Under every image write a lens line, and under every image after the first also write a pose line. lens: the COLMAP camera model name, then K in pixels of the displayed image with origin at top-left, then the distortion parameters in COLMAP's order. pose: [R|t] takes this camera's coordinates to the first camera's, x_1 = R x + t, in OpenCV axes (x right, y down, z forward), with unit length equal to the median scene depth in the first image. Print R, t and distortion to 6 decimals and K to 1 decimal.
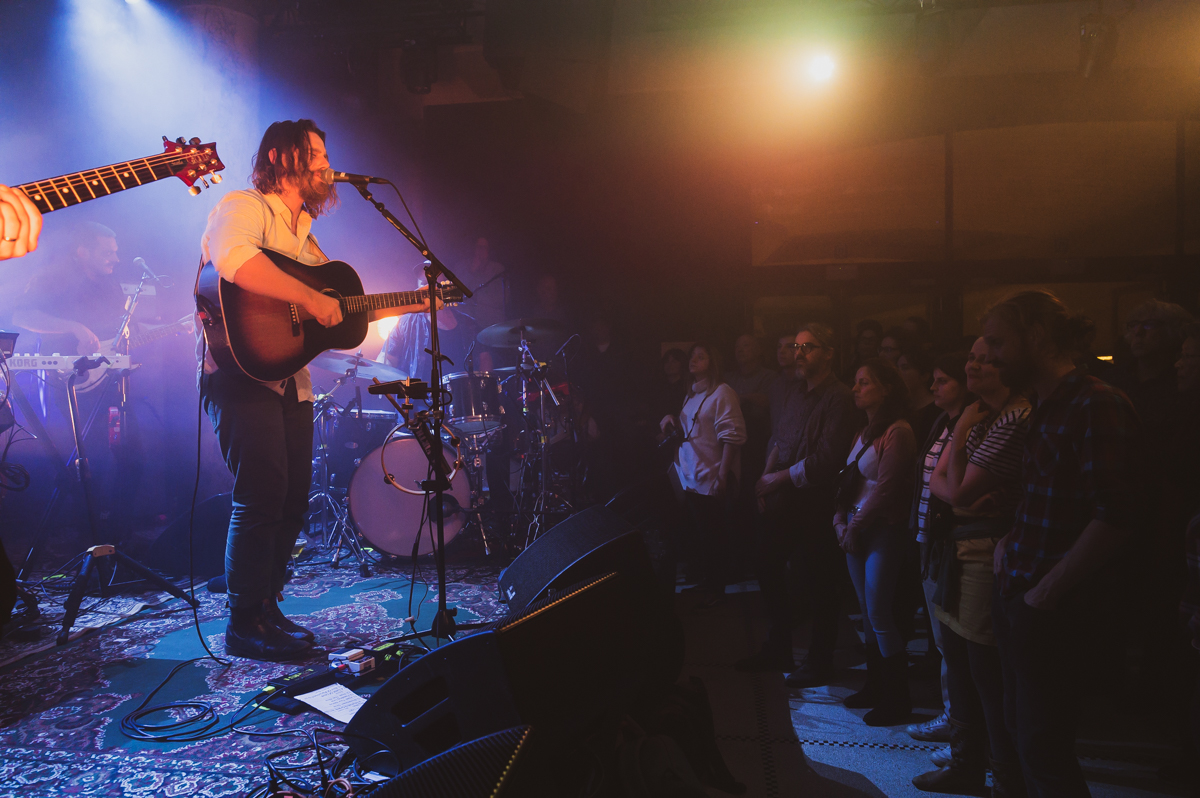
lens RADIAL K [[818.7, 0, 617.6], [0, 818.7, 396.0], [0, 0, 1]] dist [-0.028300, -0.004658]
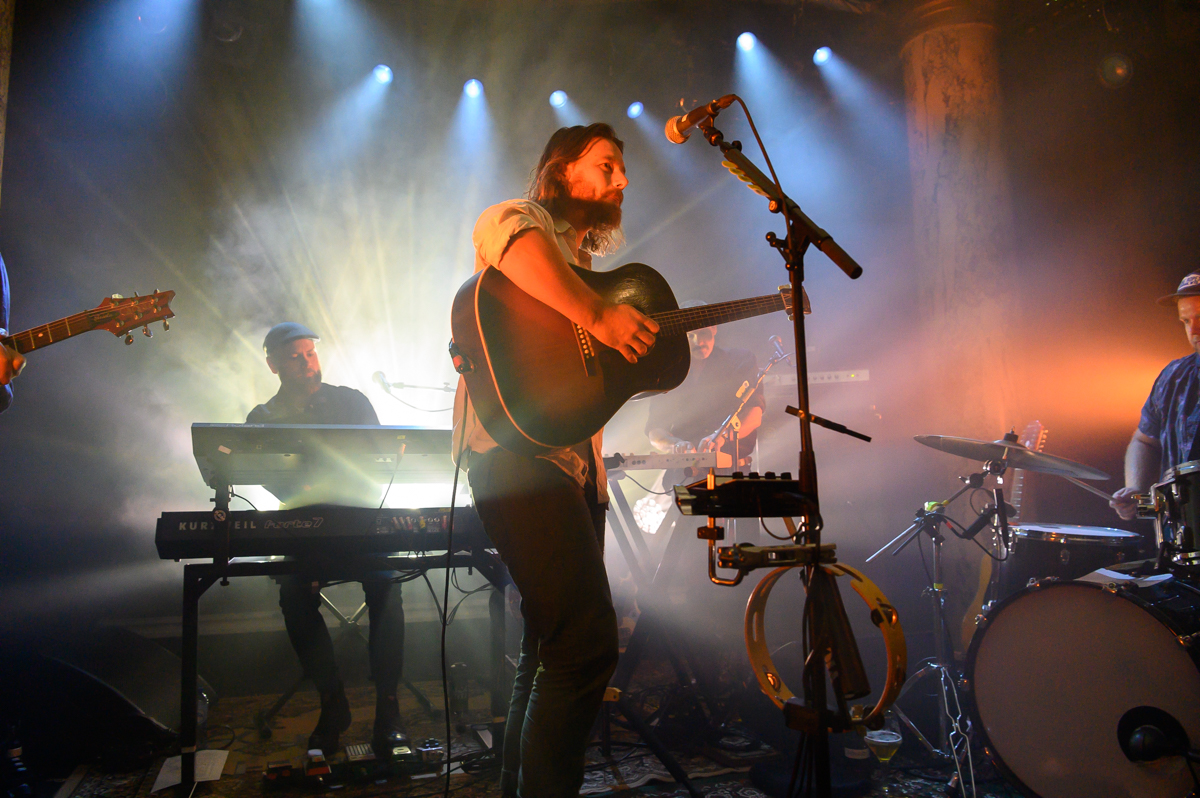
lens RADIAL K [[837.5, 0, 600.0], [0, 837.5, 399.0], [0, 0, 1]] dist [-0.026680, 0.001648]
pose [[0.457180, -0.095106, -0.884274, 0.134593], [-0.011321, 0.993563, -0.112713, -0.007146], [0.889302, 0.061541, 0.453161, 0.675519]]
